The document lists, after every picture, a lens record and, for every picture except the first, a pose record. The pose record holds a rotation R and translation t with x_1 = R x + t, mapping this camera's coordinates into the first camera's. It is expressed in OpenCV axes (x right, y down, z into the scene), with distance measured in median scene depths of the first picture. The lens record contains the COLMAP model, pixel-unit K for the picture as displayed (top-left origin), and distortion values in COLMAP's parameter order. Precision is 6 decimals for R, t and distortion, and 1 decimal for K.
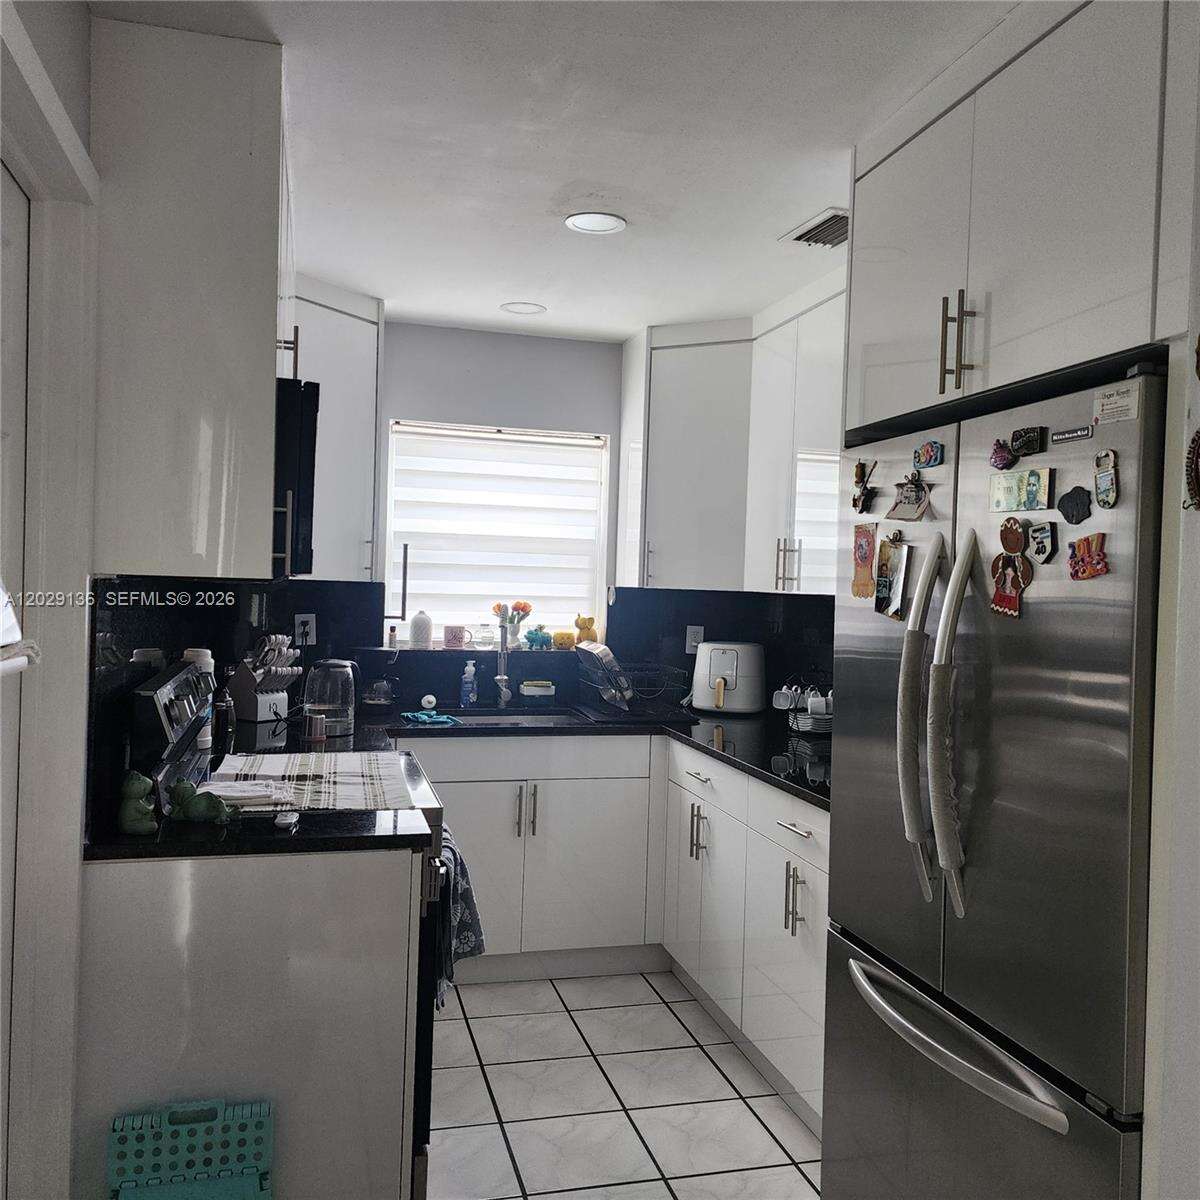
lens RADIAL K [[1033.5, 0, 601.3], [0, 1033.5, 600.1], [0, 0, 1]] dist [0.021115, -0.024695]
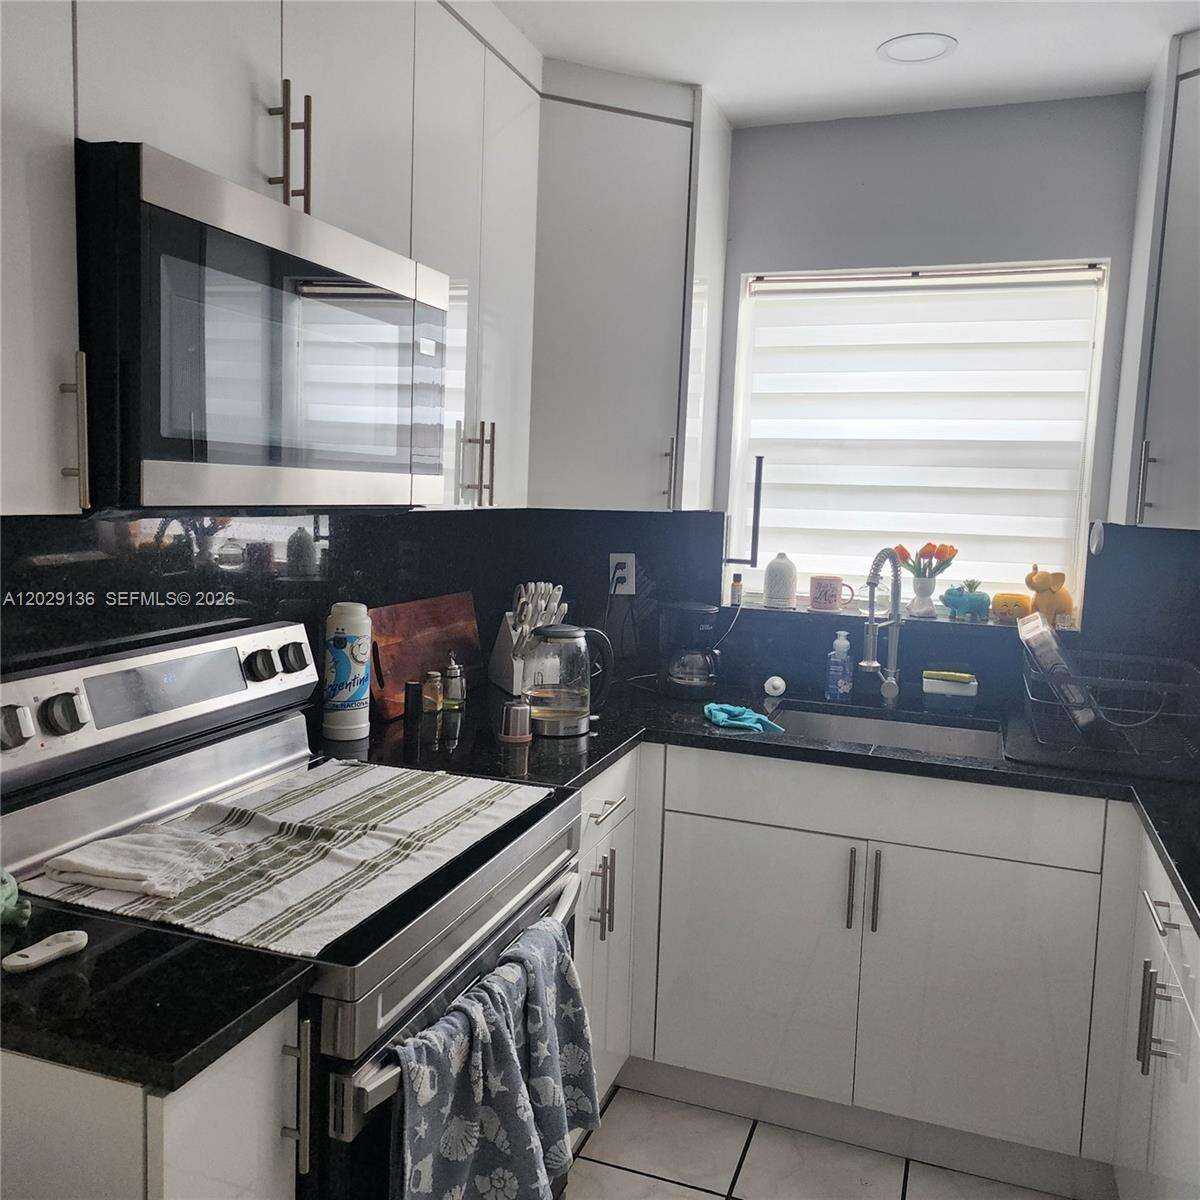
lens RADIAL K [[1033.5, 0, 595.7], [0, 1033.5, 595.9], [0, 0, 1]] dist [0.021115, -0.024695]
pose [[0.809711, 0.060457, -0.583706, 0.130836], [-0.014486, 0.996435, 0.083111, -0.016639], [0.586650, -0.058840, 0.807700, 0.369564]]
